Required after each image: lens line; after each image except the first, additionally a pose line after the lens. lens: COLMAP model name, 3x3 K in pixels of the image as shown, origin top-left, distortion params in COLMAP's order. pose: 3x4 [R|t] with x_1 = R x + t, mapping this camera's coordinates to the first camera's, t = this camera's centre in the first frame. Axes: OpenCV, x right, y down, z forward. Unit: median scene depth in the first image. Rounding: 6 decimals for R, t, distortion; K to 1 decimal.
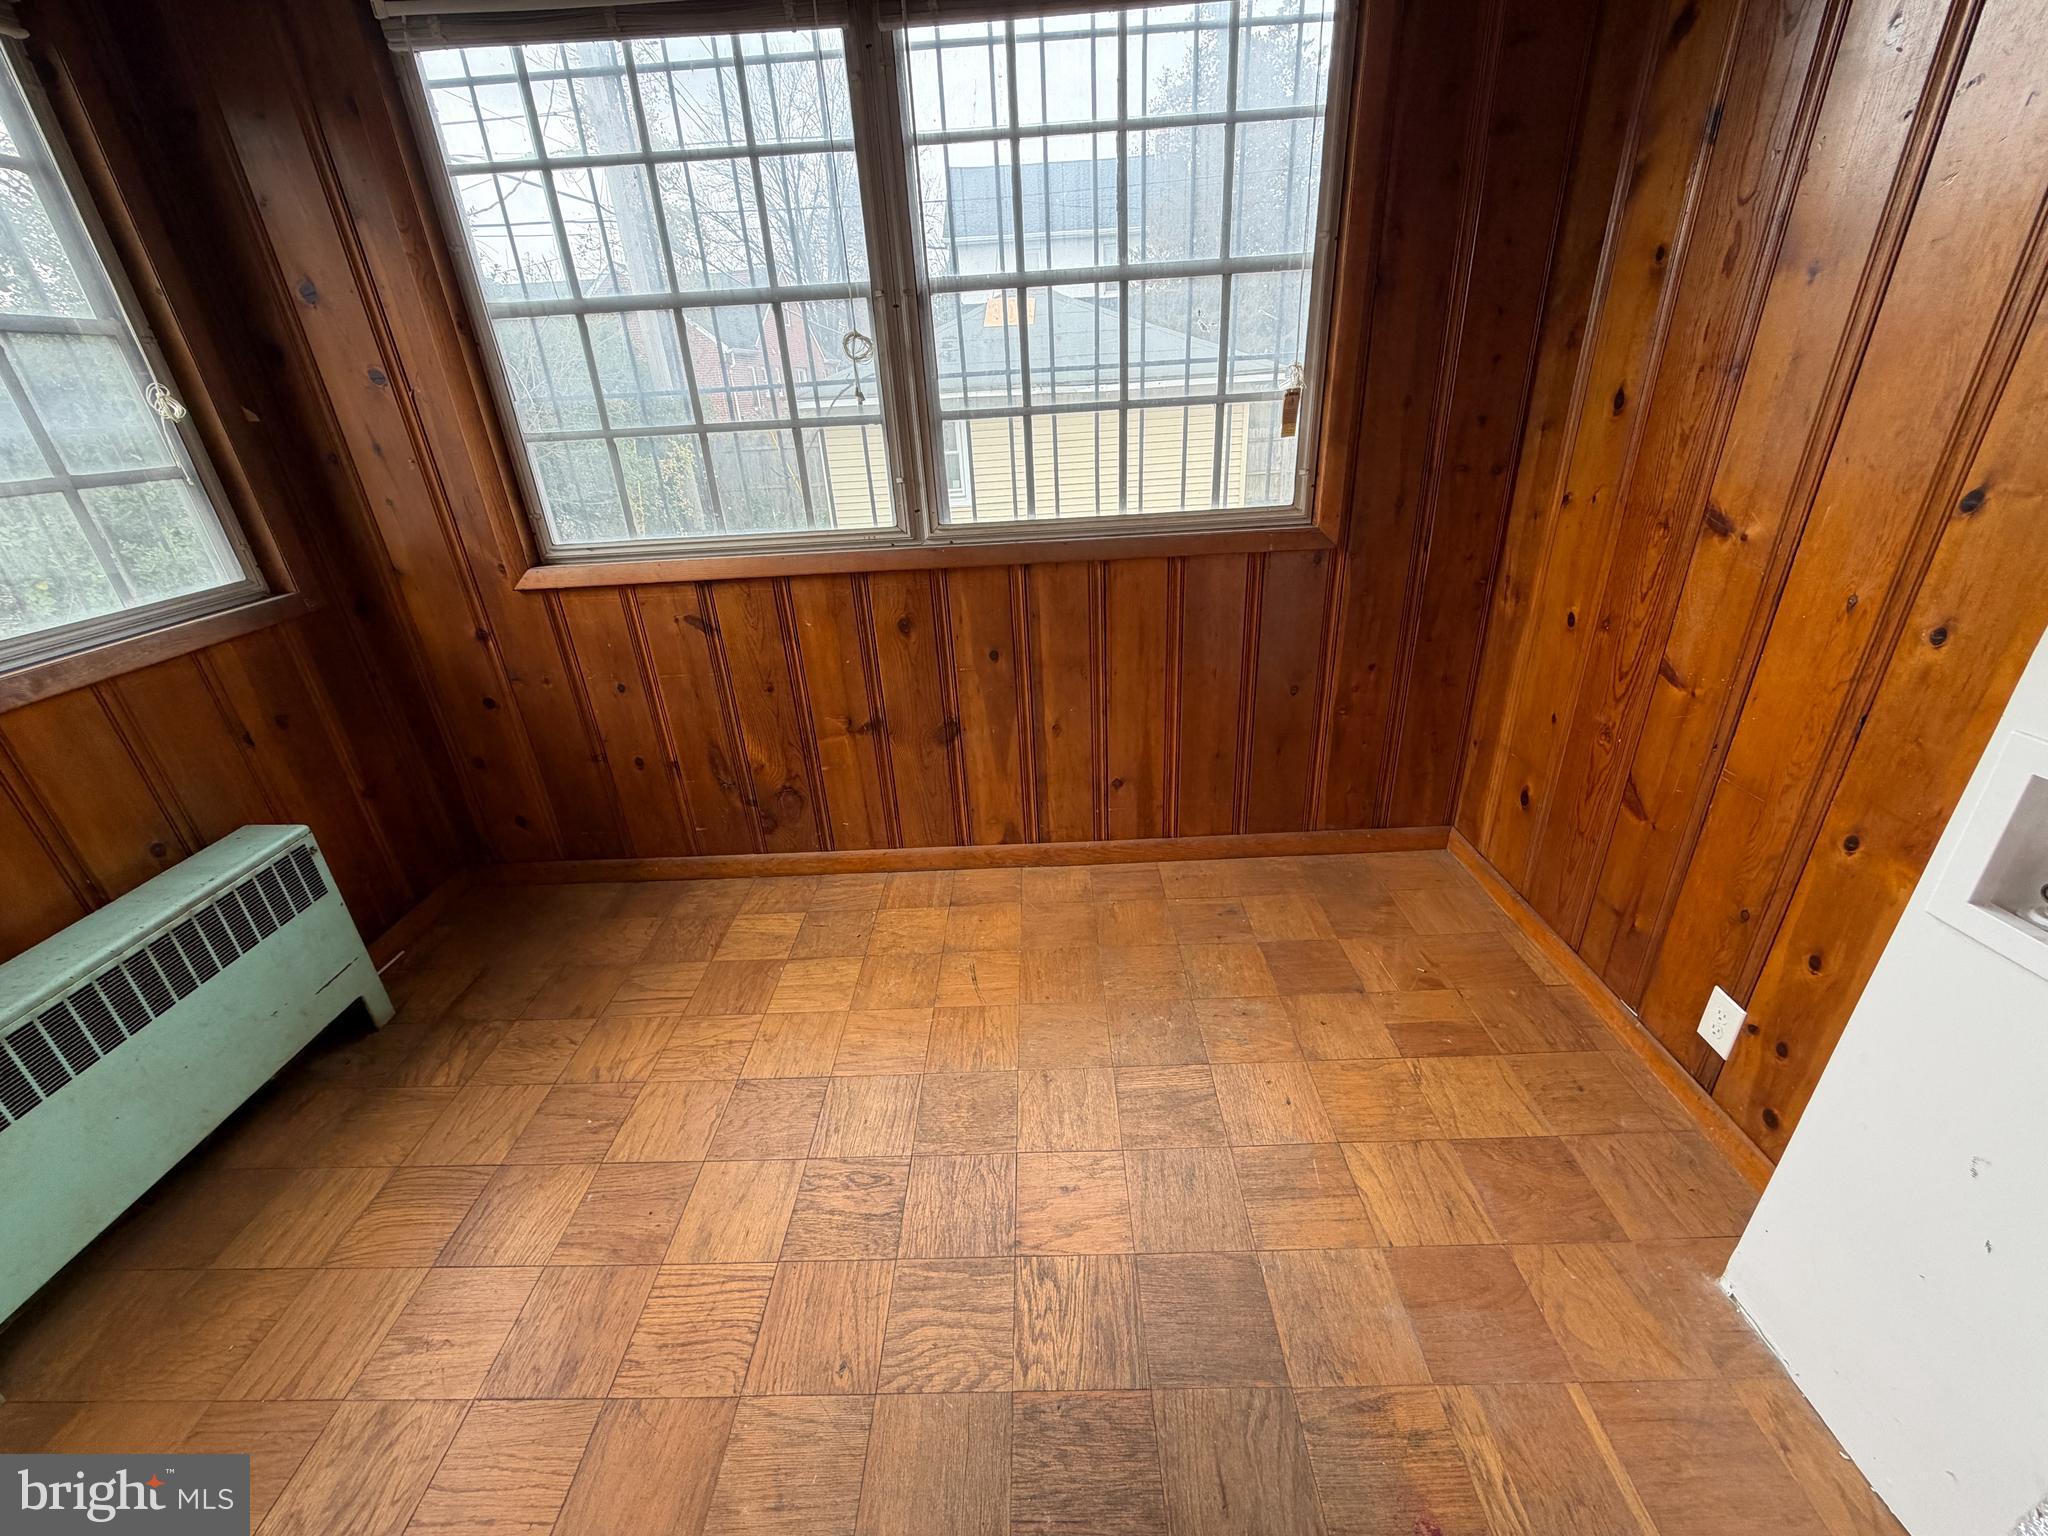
lens RADIAL K [[826.1, 0, 1017.4], [0, 826.1, 770.6], [0, 0, 1]] dist [-0.002980, -0.000168]
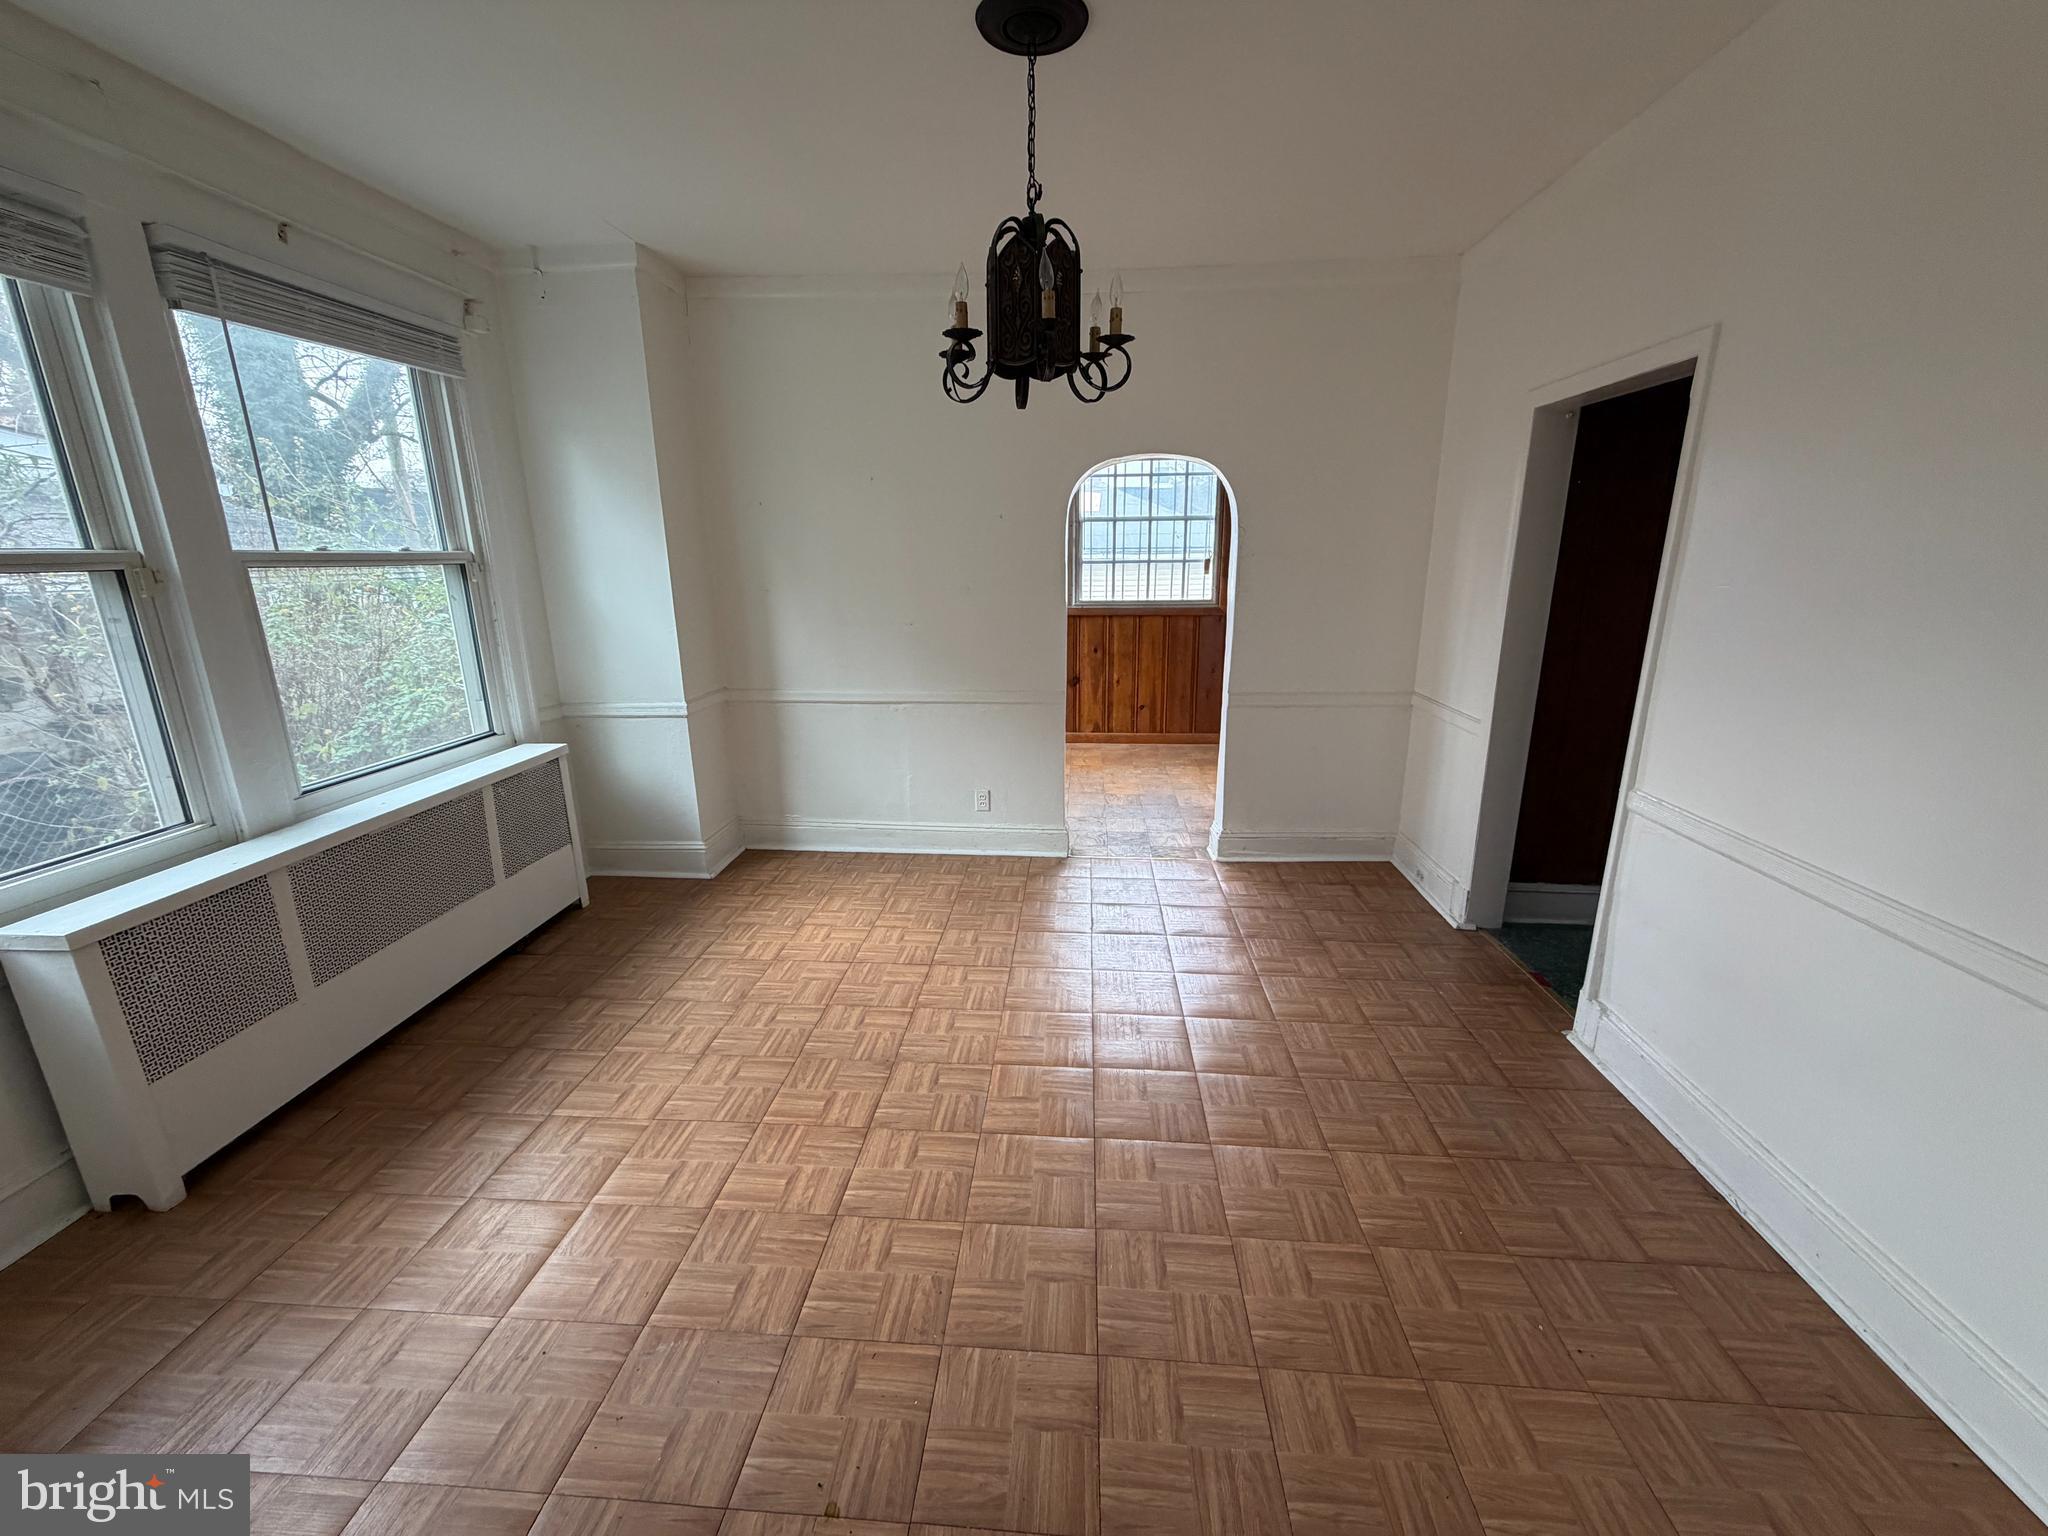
lens RADIAL K [[826.1, 0, 1028.9], [0, 826.1, 765.8], [0, 0, 1]] dist [-0.002980, -0.000168]
pose [[0.996908, 0.061799, -0.048531, -0.089285], [-0.069417, 0.982044, -0.175414, 0.692402], [0.036819, 0.178241, 0.983298, -1.504866]]
